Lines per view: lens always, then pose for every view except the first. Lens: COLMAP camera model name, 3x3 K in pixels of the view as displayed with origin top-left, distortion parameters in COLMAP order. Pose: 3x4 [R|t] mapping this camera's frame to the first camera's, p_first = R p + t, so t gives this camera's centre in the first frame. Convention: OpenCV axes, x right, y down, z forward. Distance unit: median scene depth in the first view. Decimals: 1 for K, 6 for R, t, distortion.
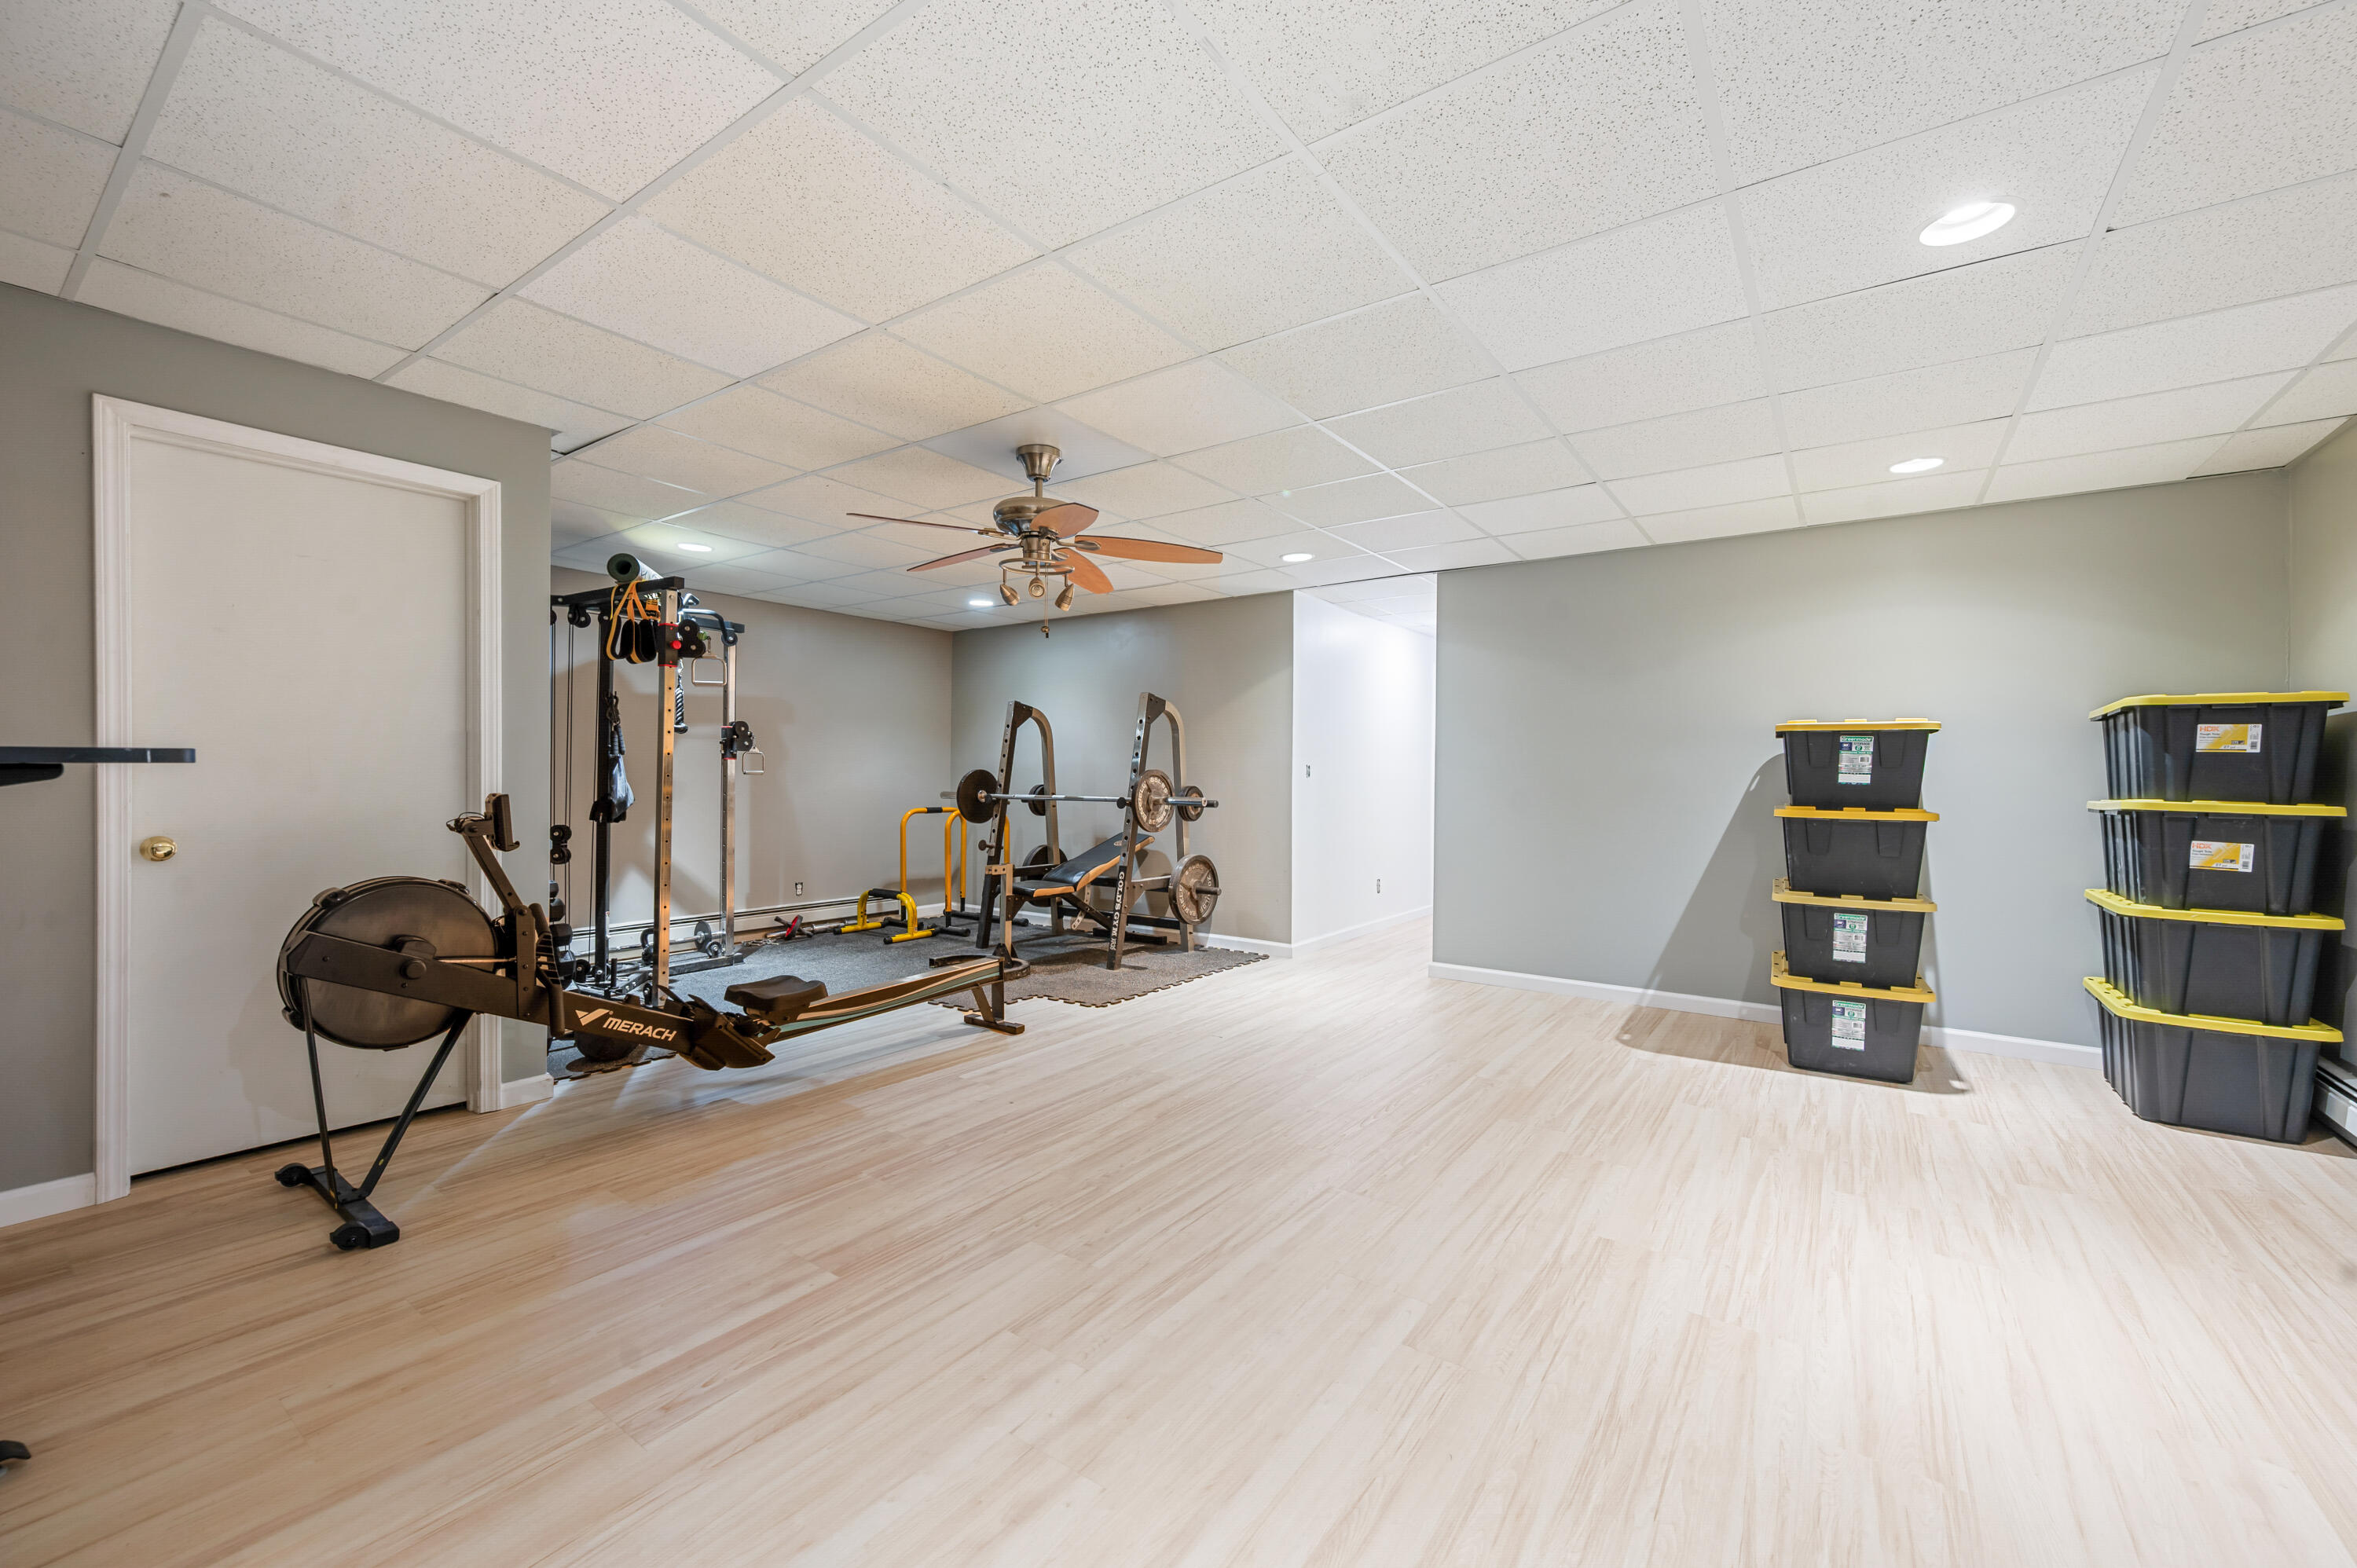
lens RADIAL K [[942.5, 0, 1180.0], [0, 942.5, 776.5], [0, 0, 1]] dist [0.000408, 0.000322]
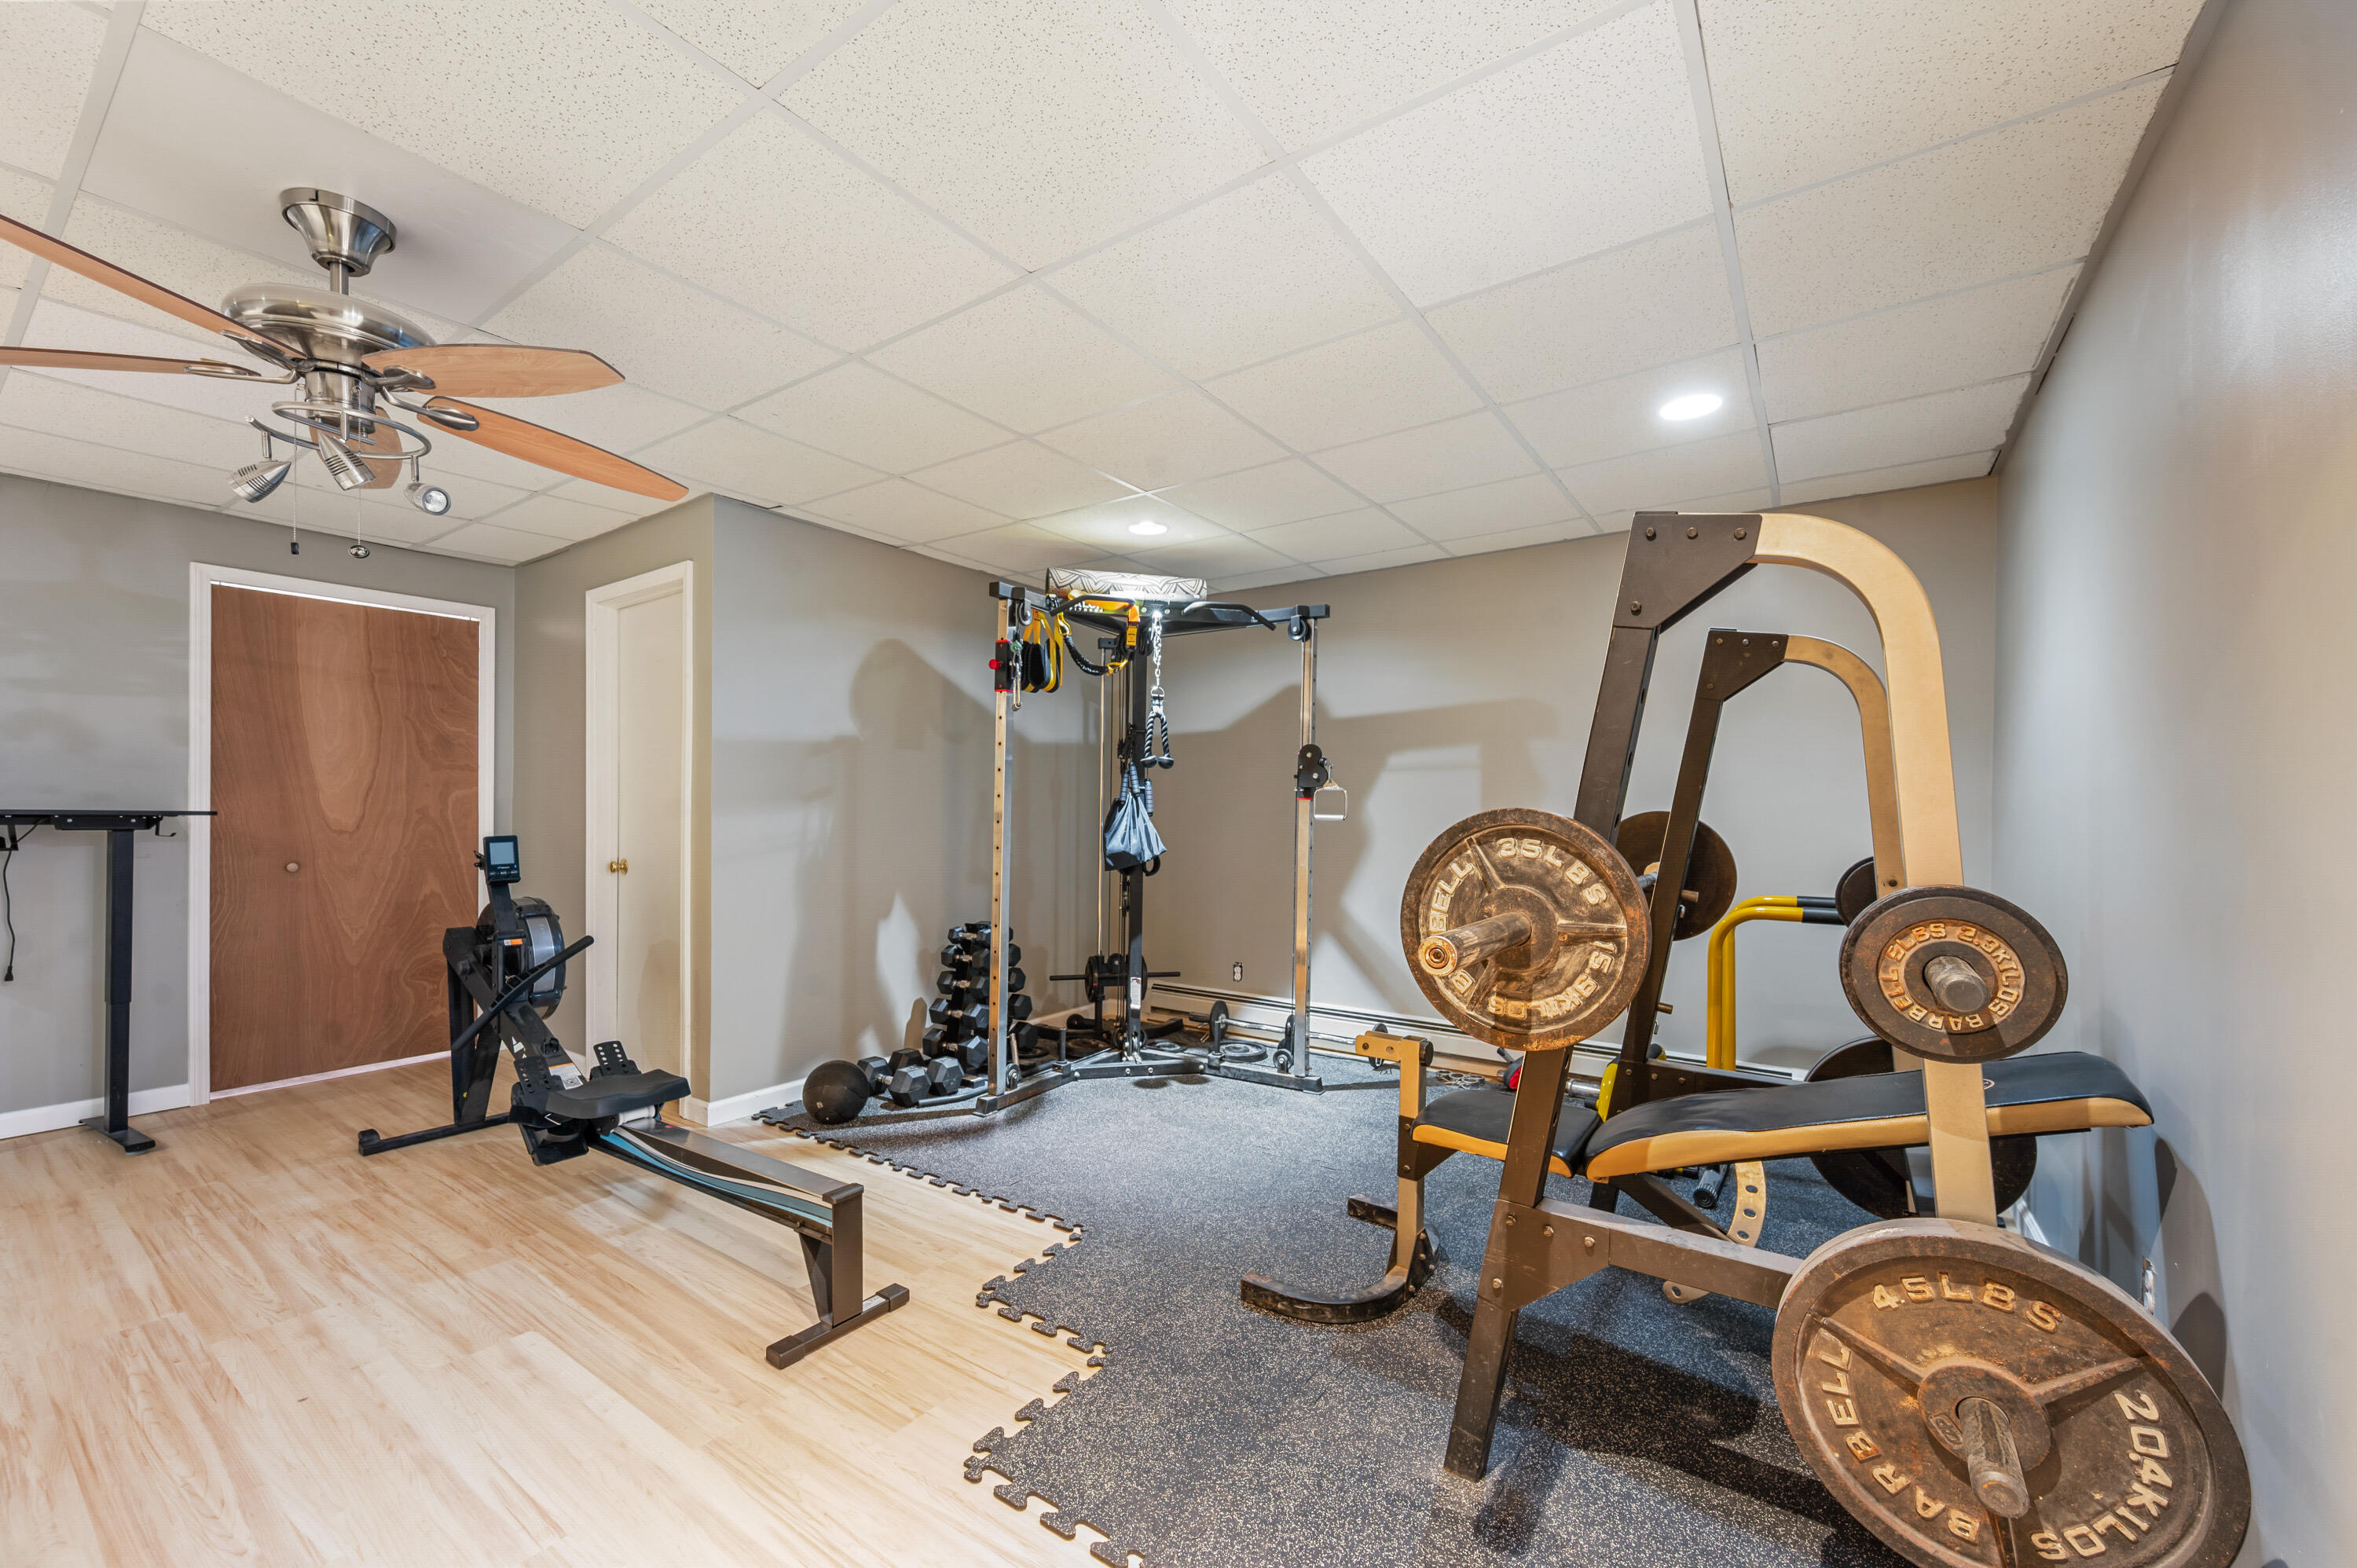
lens RADIAL K [[942.5, 0, 1175.3], [0, 942.5, 806.1], [0, 0, 1]] dist [0.000408, 0.000322]
pose [[0.004717, -0.014803, -0.999879, 0.346035], [-0.008042, 0.999858, -0.014841, -0.005590], [0.999957, 0.008111, 0.004598, 1.330379]]
